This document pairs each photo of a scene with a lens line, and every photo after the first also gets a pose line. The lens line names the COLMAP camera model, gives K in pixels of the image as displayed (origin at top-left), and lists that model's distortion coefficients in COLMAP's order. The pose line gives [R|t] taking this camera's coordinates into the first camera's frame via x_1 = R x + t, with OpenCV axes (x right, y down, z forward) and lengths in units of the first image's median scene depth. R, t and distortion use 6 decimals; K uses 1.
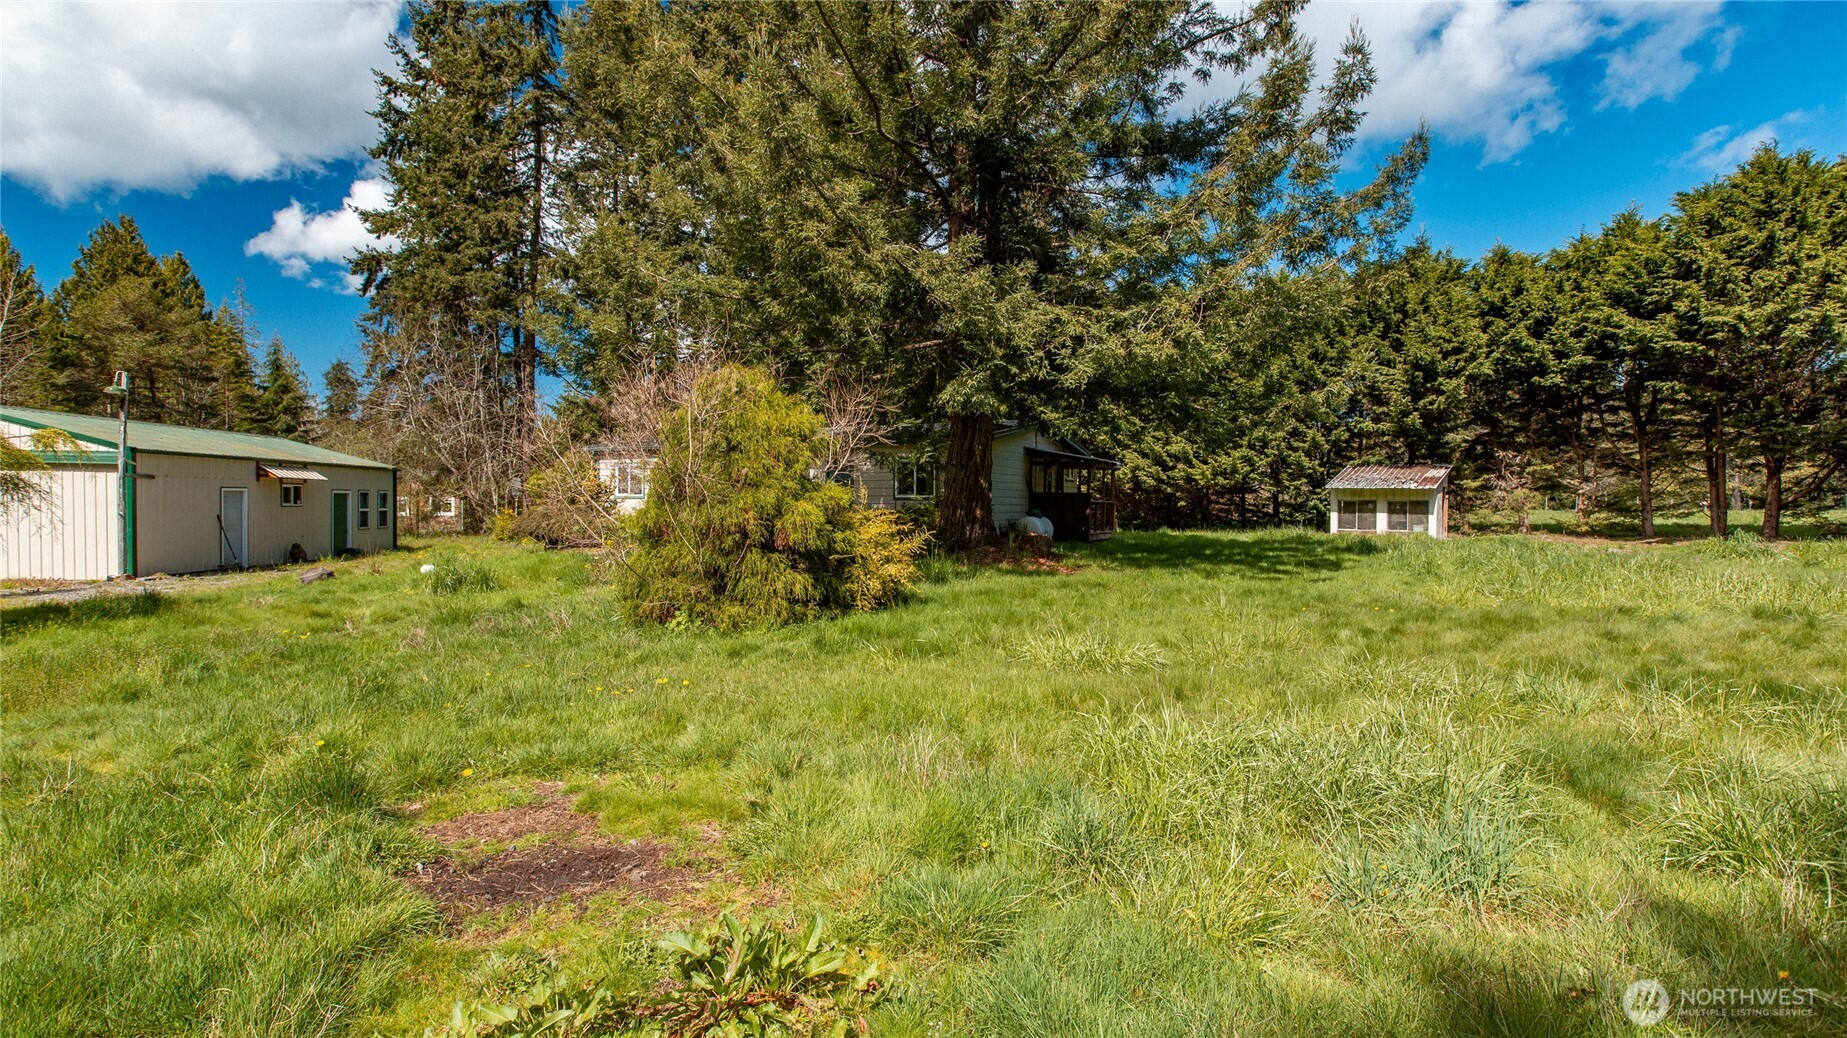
lens RADIAL K [[858.7, 0, 936.0], [0, 858.7, 527.7], [0, 0, 1]] dist [-0.003403, -0.000783]
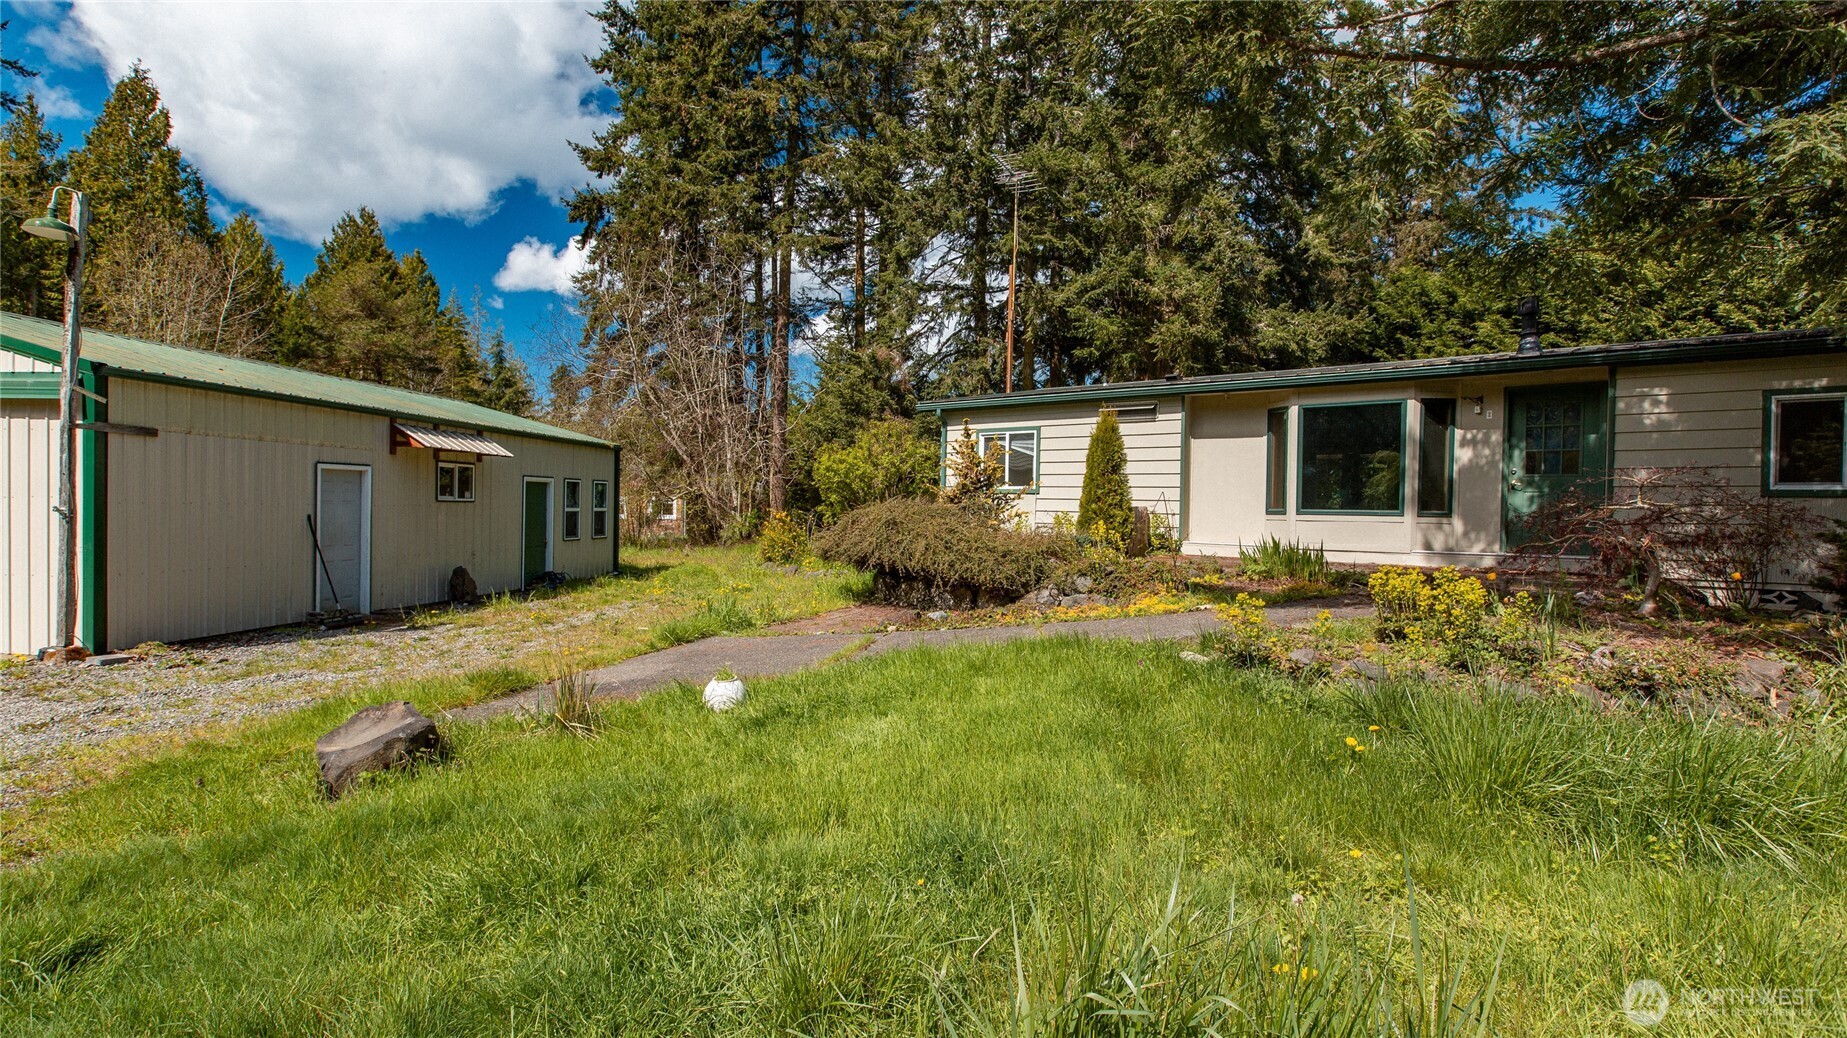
lens RADIAL K [[858.7, 0, 919.1], [0, 858.7, 517.8], [0, 0, 1]] dist [-0.003403, -0.000783]
pose [[0.976554, 0.005708, -0.215198, -0.236252], [-0.009739, 0.999796, -0.017673, -0.005299], [0.215053, 0.019354, 0.976411, 0.366657]]
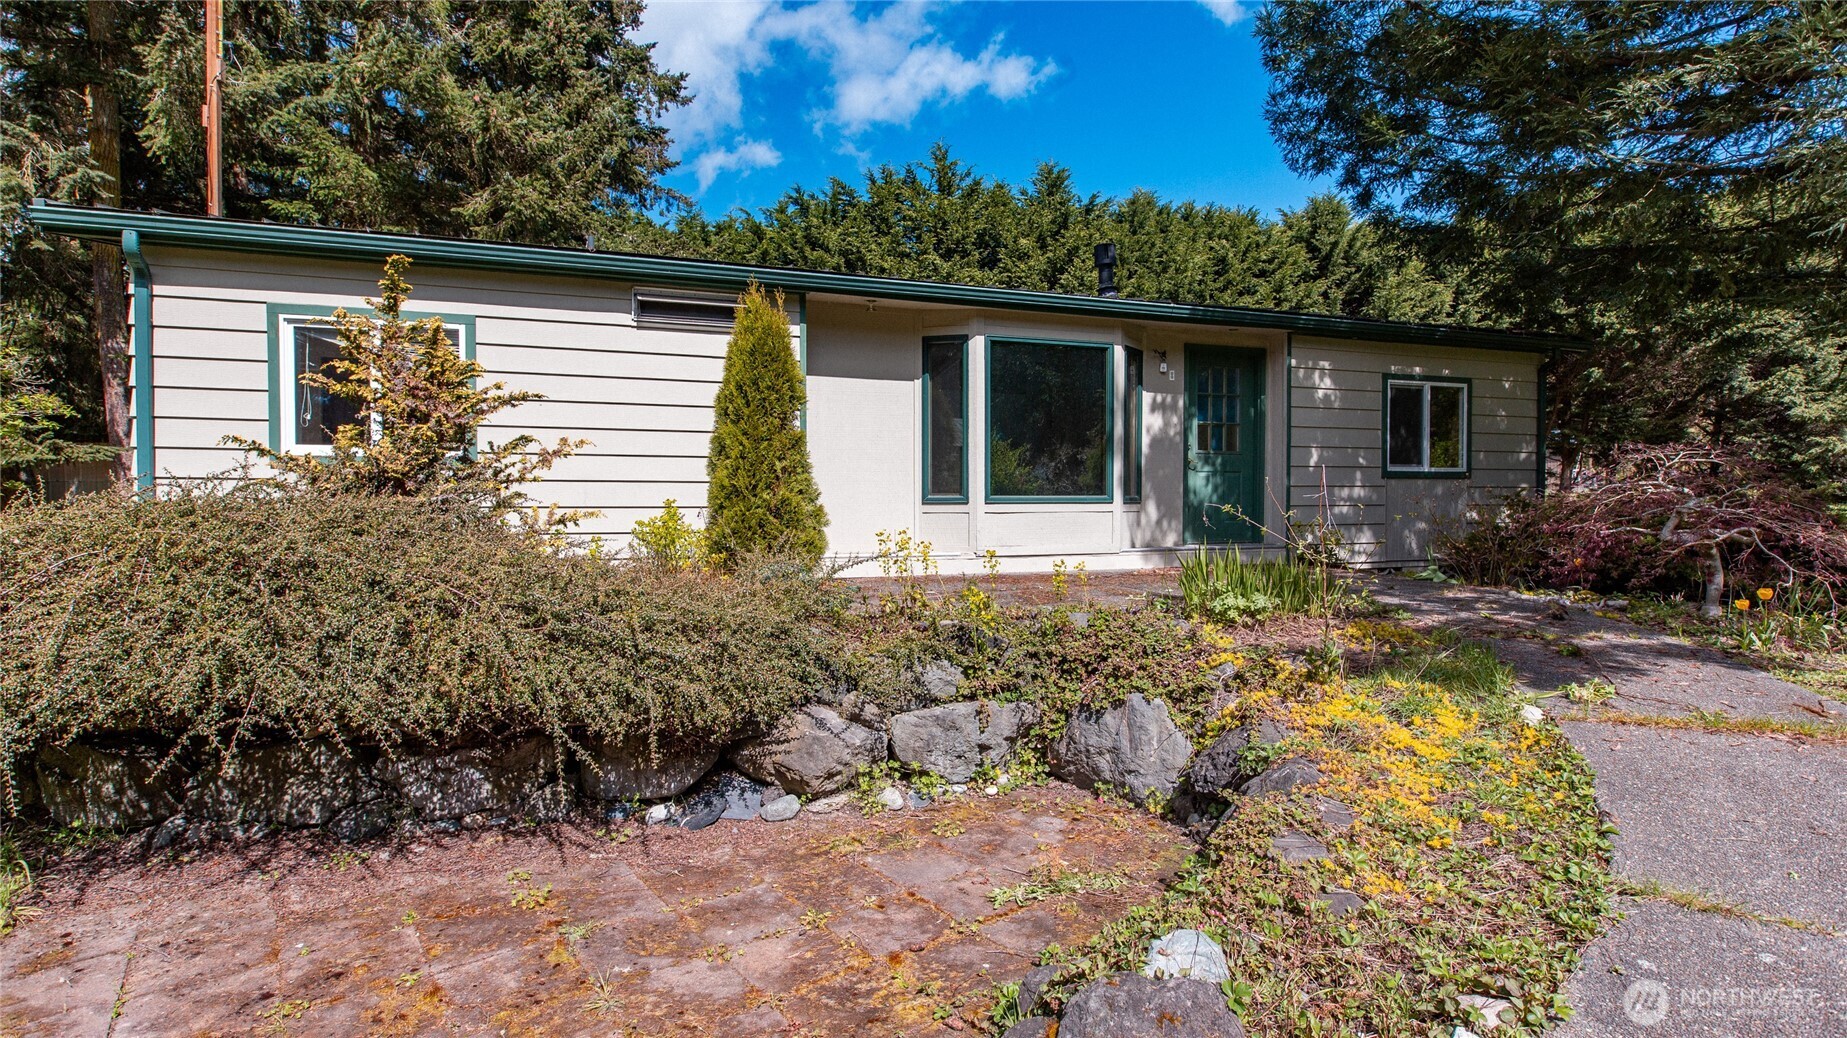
lens RADIAL K [[918.2, 0, 939.5], [0, 918.2, 516.4], [0, 0, 1]] dist [0.007432, 0.000501]
pose [[0.694790, -0.028614, 0.718643, -0.342487], [0.030673, 0.999478, 0.010142, -0.013309], [-0.718559, 0.014997, 0.695305, 0.573768]]
